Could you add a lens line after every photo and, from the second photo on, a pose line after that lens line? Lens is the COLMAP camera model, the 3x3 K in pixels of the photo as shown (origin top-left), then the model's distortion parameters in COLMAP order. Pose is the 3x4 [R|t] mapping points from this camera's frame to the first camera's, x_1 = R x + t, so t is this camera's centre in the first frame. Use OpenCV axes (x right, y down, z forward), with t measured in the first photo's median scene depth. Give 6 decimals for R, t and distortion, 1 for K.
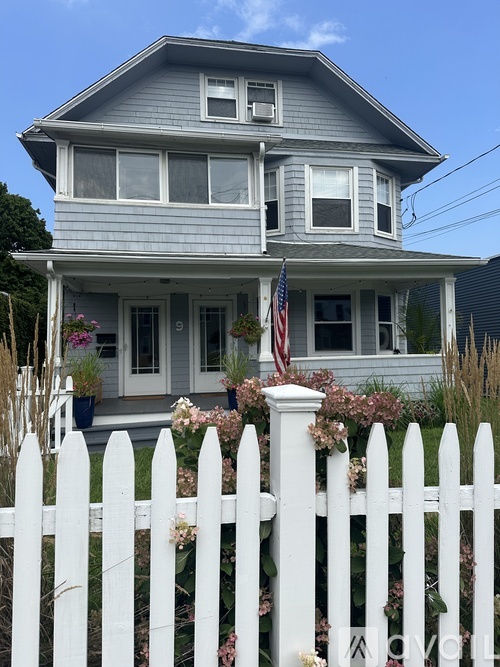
lens RADIAL K [[478.9, 0, 250.0], [0, 478.9, 333.5], [0, 0, 1]] dist [0.043970, -0.095227]
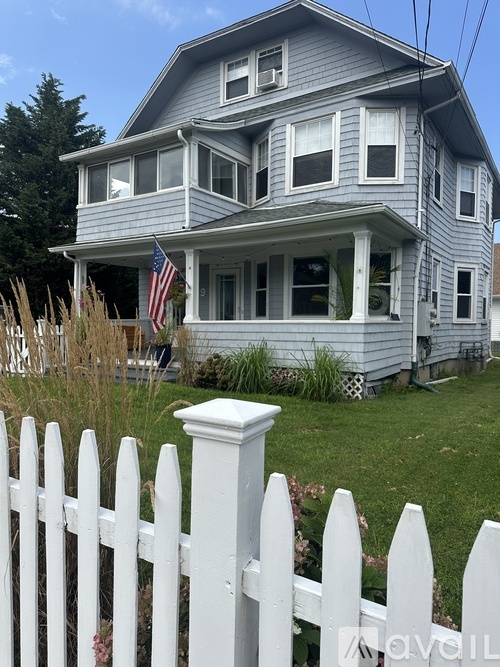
lens RADIAL K [[478.9, 0, 250.0], [0, 478.9, 333.5], [0, 0, 1]] dist [0.043970, -0.095227]
pose [[0.719402, 0.045411, -0.693108, 0.749146], [0.010727, 0.997015, 0.076456, -0.002172], [0.694511, -0.062438, 0.716768, 0.215076]]
